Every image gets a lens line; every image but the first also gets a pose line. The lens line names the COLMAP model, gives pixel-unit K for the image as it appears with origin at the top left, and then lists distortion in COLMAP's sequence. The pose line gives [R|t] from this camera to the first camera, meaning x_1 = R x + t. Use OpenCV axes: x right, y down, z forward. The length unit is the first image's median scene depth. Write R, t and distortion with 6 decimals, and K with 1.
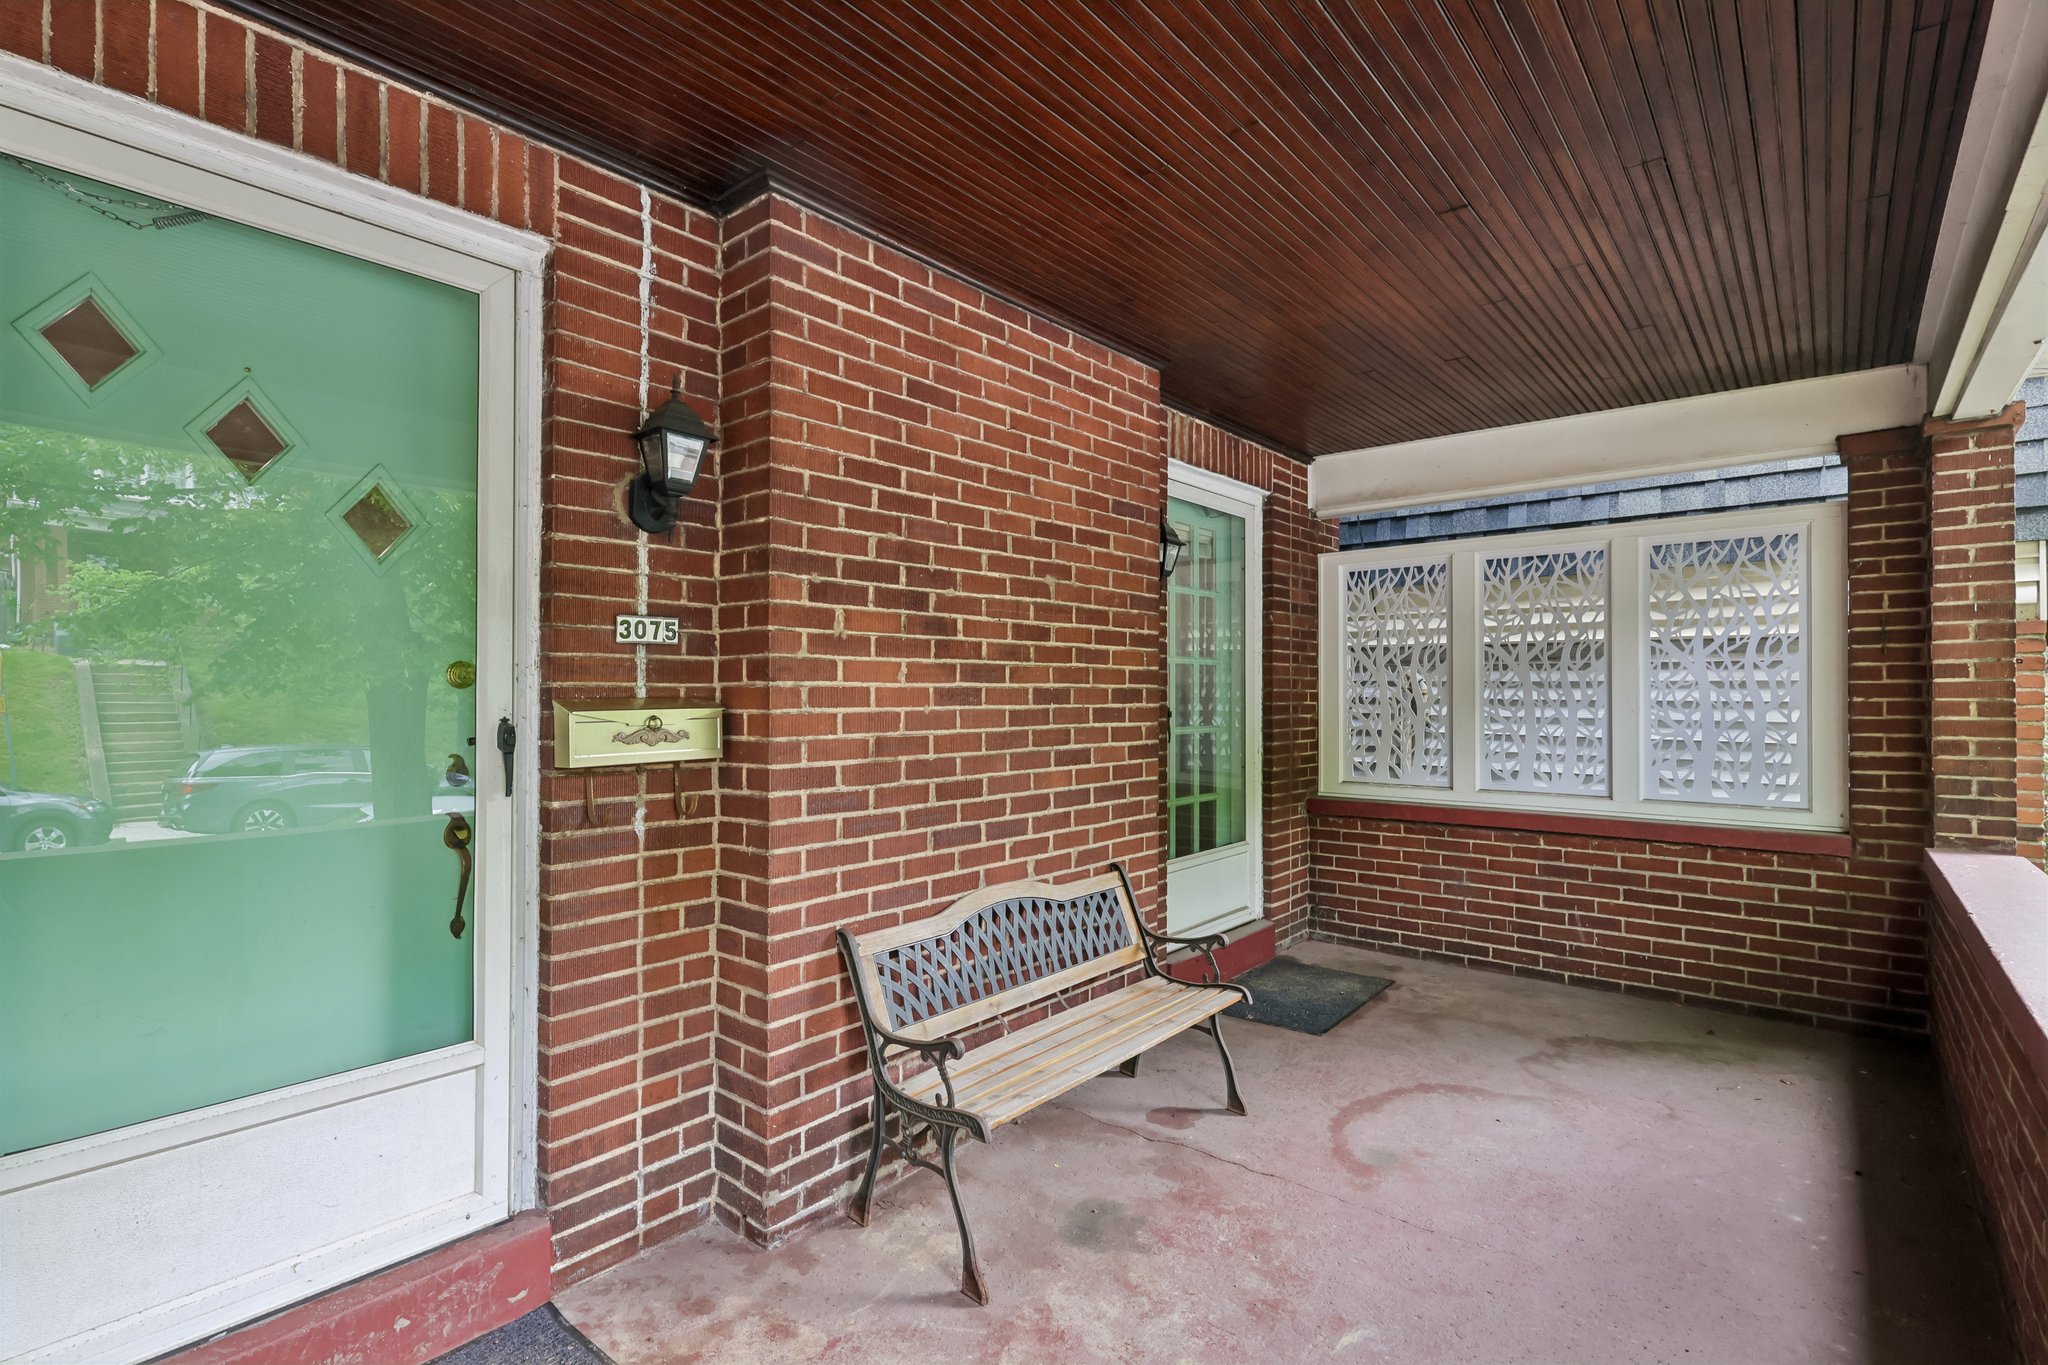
lens RADIAL K [[952.0, 0, 1030.1], [0, 952.0, 685.1], [0, 0, 1]] dist [-0.002661, -0.003400]
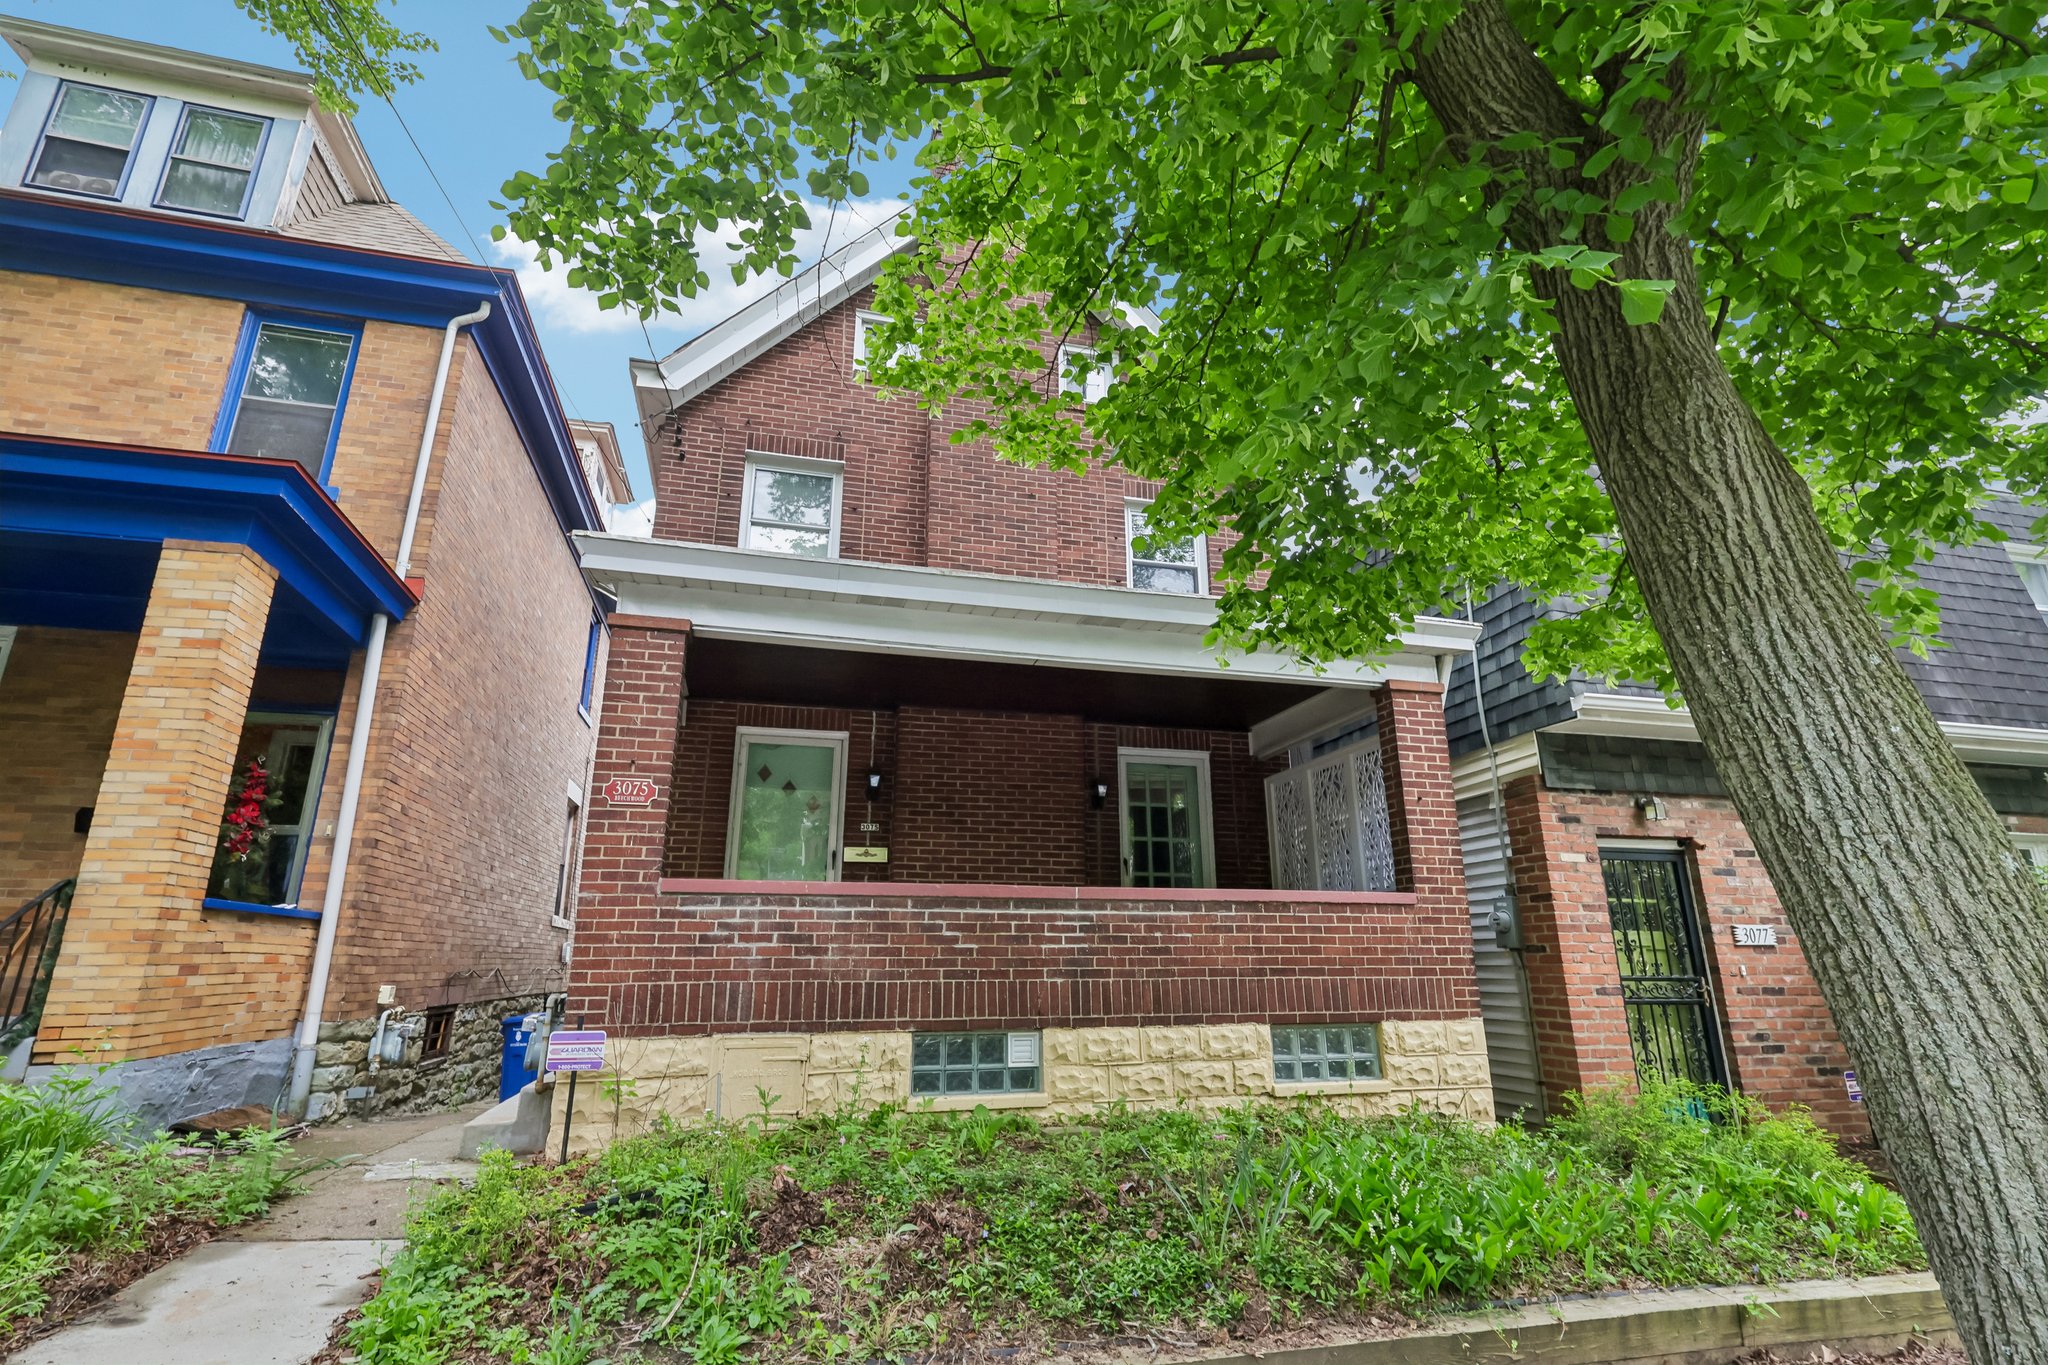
lens RADIAL K [[952.0, 0, 1019.0], [0, 952.0, 680.1], [0, 0, 1]] dist [-0.002661, -0.003400]
pose [[0.810086, -0.168604, -0.561545, 2.226372], [0.005493, 0.959901, -0.280285, 0.431438], [0.586285, 0.223971, 0.778529, -1.664064]]
